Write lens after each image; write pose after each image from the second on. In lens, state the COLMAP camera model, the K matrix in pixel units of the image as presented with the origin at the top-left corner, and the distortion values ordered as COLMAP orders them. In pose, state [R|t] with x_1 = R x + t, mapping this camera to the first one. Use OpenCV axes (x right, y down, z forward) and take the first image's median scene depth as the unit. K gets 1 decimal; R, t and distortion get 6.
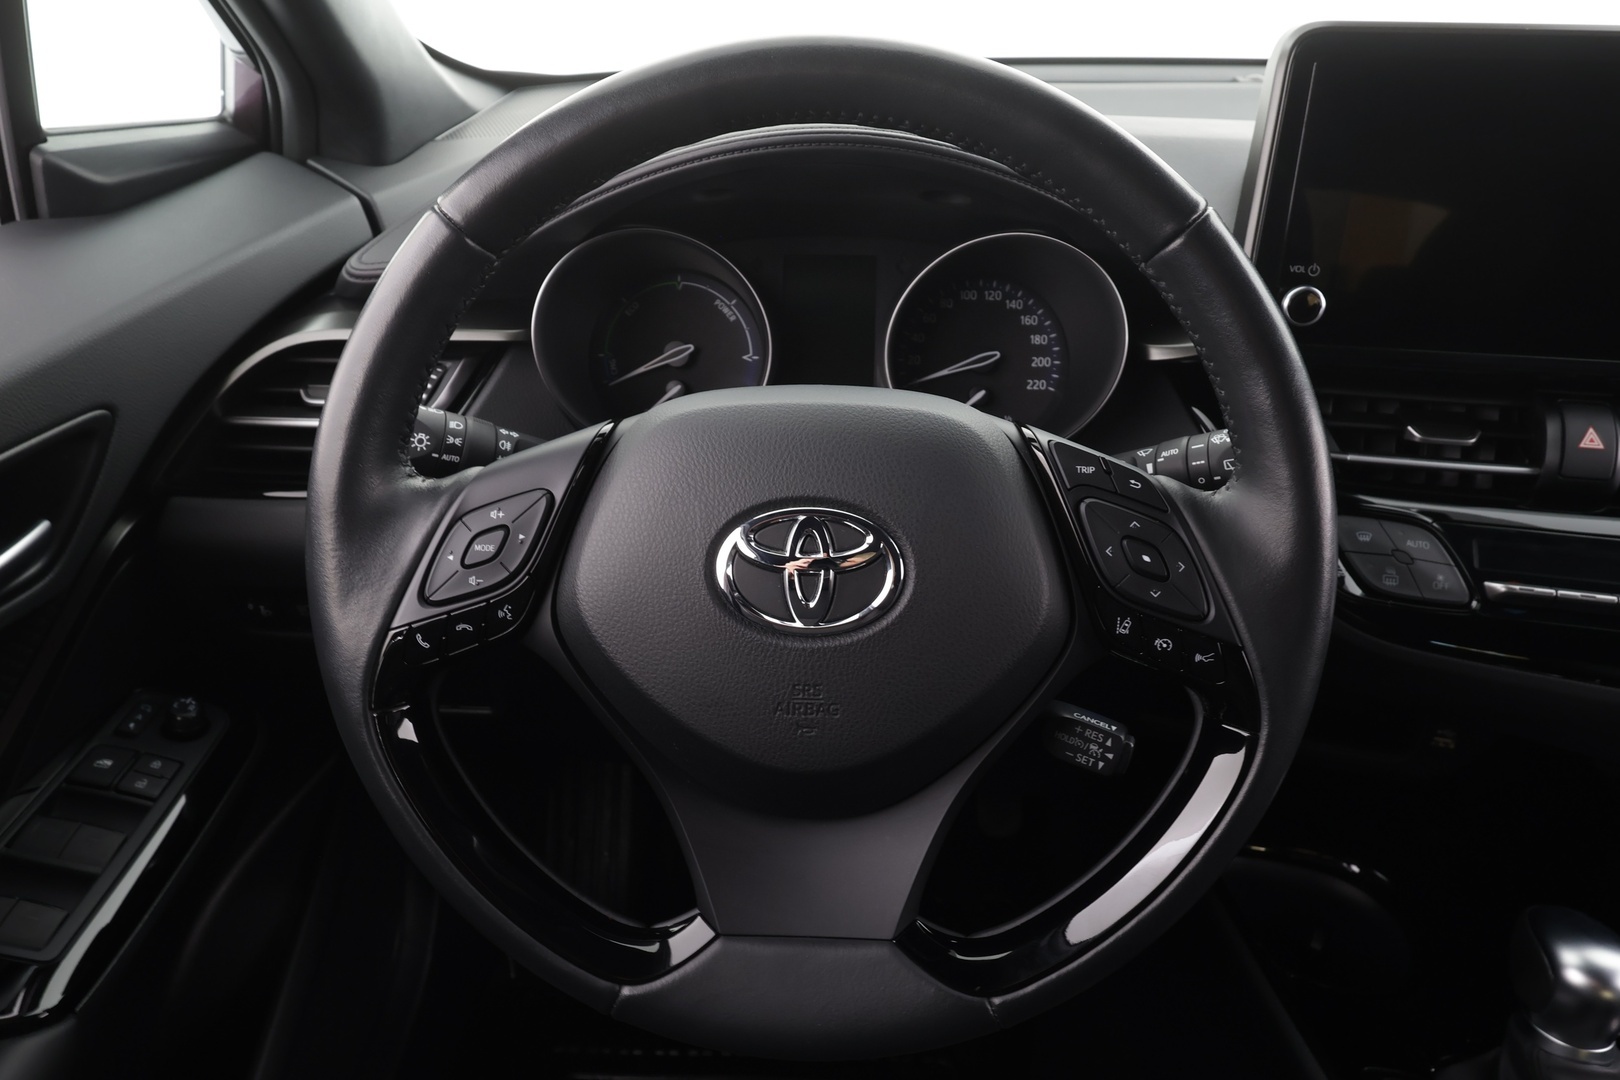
lens RADIAL K [[1120.2, 0, 806.2], [0, 1120.2, 539.2], [0, 0, 1]] dist [0.003403, -0.005396]
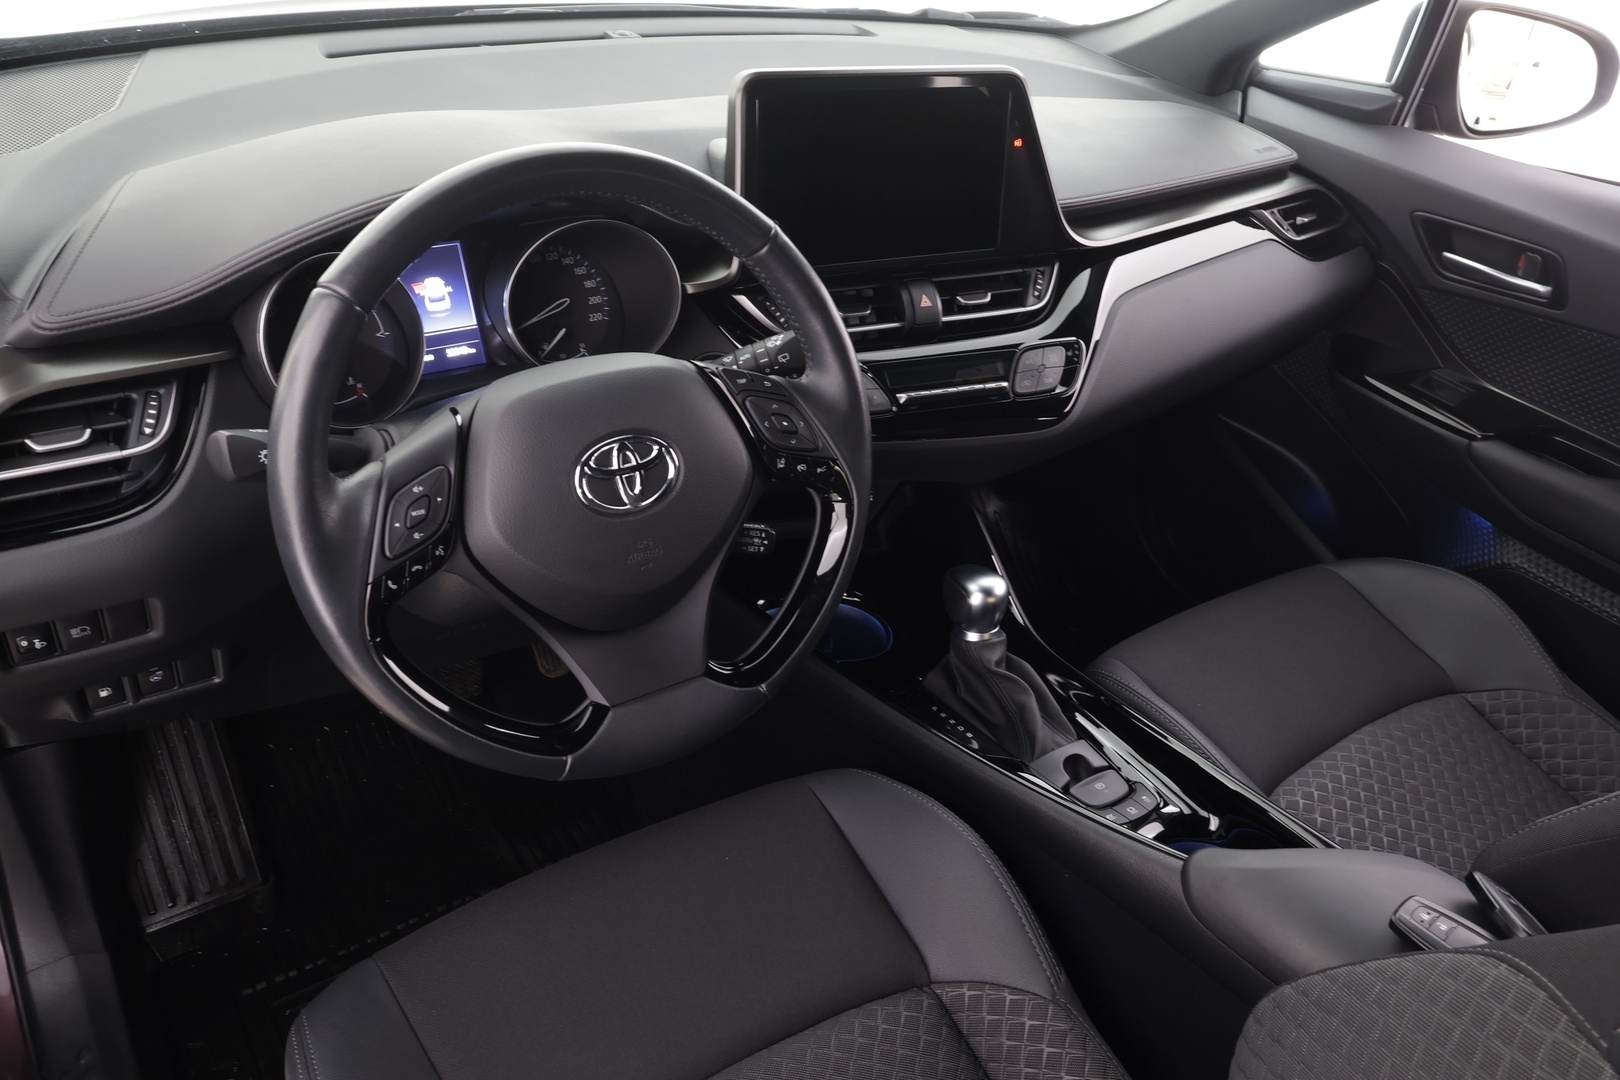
lens RADIAL K [[1224.6, 0, 811.0], [0, 1224.6, 547.2], [0, 0, 1]] dist [0.000333, 0.007236]
pose [[0.797829, -0.270862, 0.538613, -0.572623], [0.205237, 0.962056, 0.179795, -0.100907], [-0.566875, -0.032902, 0.823146, -0.479759]]
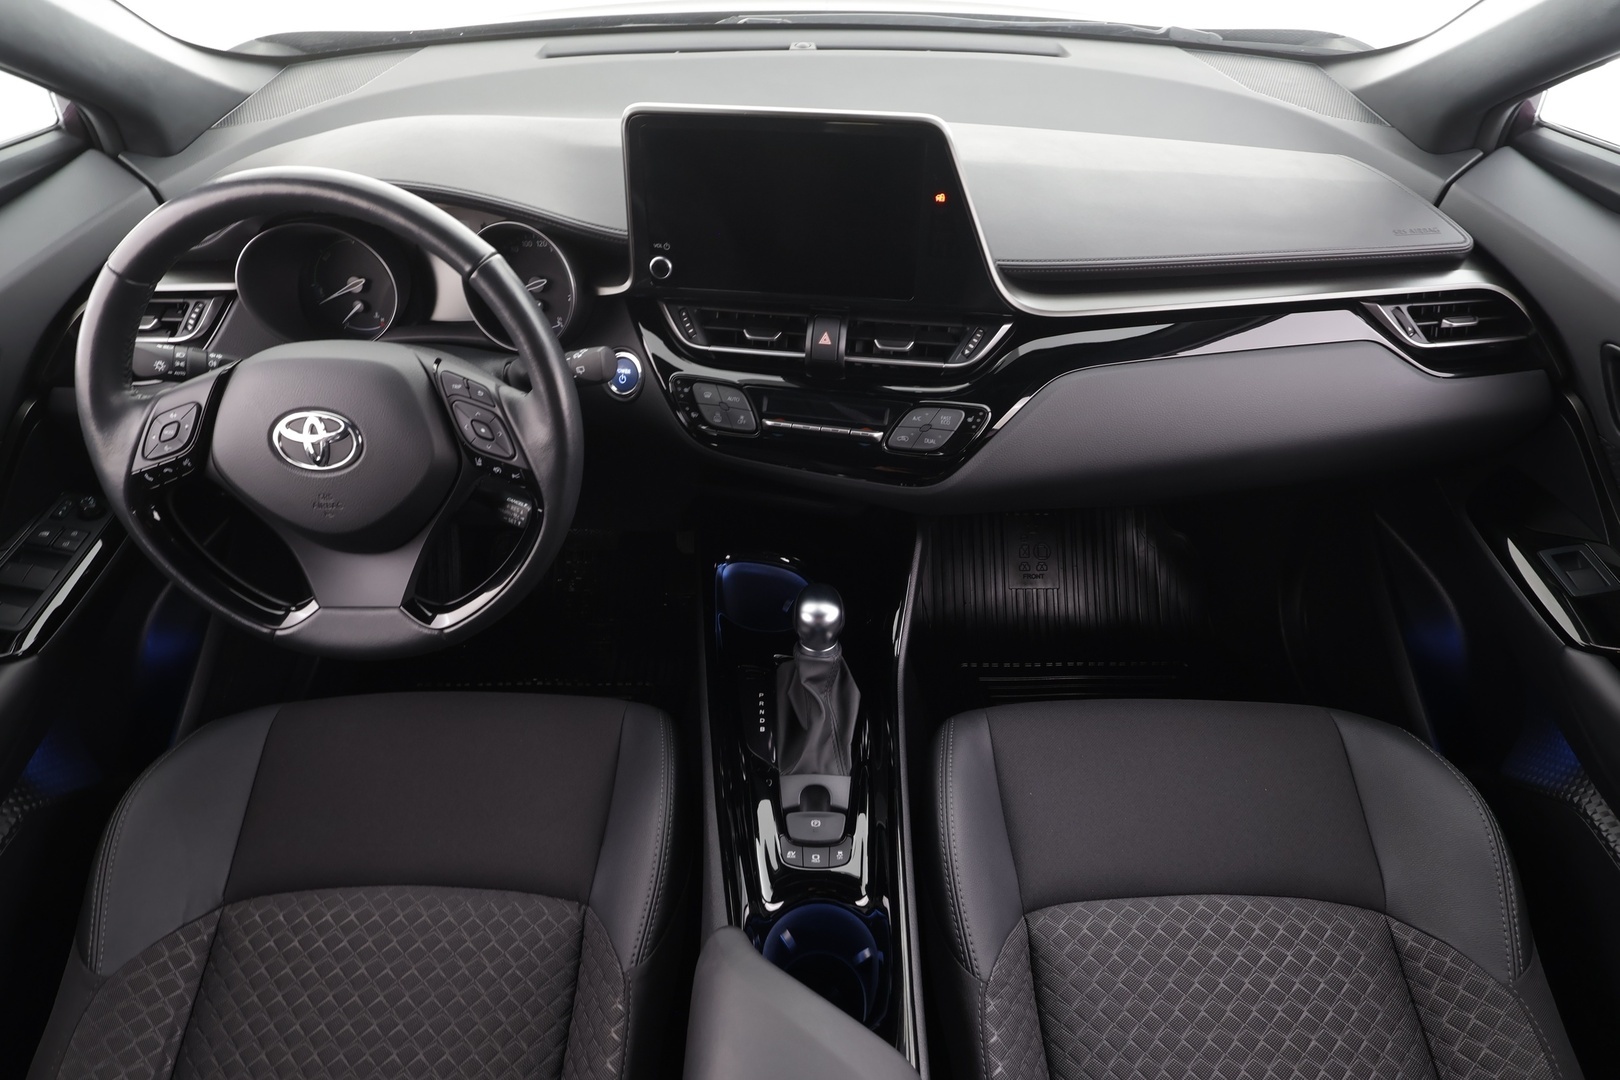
lens RADIAL K [[913.7, 0, 812.5], [0, 913.7, 545.7], [0, 0, 1]] dist [0.000406, 0.000588]
pose [[0.999450, -0.028738, 0.016560, 0.652466], [0.023647, 0.967495, 0.251783, -0.140391], [-0.023257, -0.251253, 0.967642, -0.536681]]
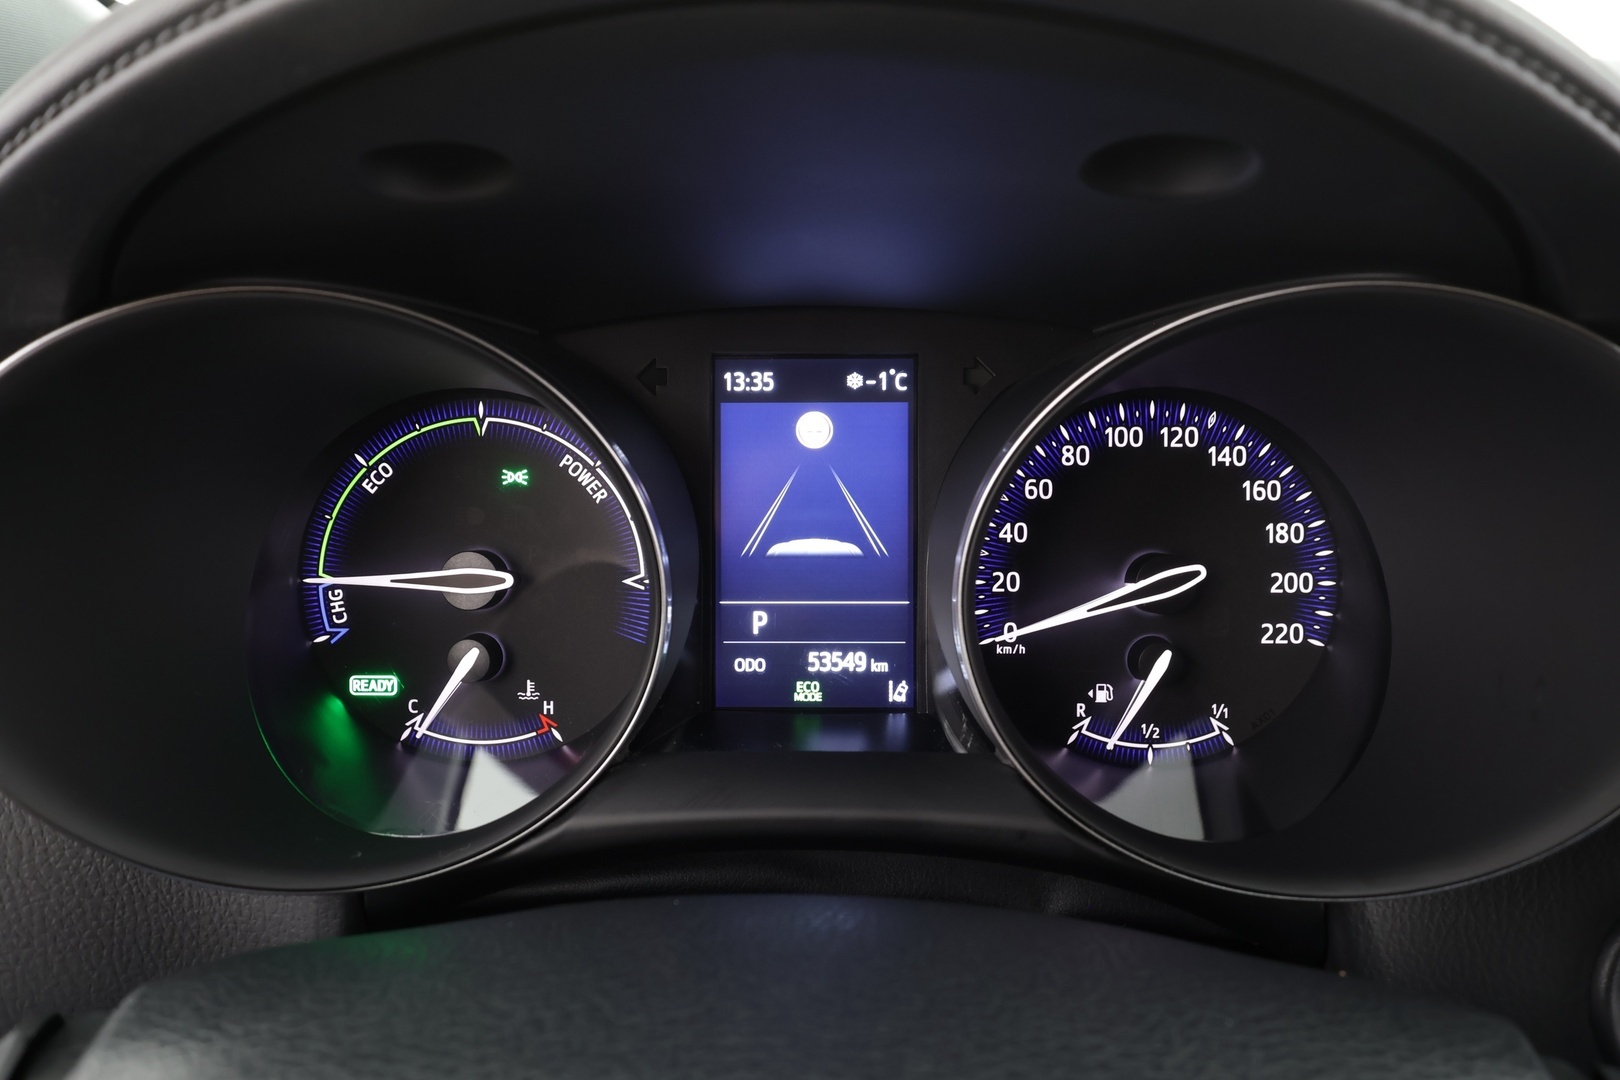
lens RADIAL K [[1013.1, 0, 808.5], [0, 1013.1, 545.7], [0, 0, 1]] dist [-0.001133, -0.000147]
pose [[0.999856, -0.016223, 0.005032, 0.019047], [0.016491, 0.998138, -0.058717, -0.186616], [-0.004070, 0.058792, 0.998262, 0.731191]]
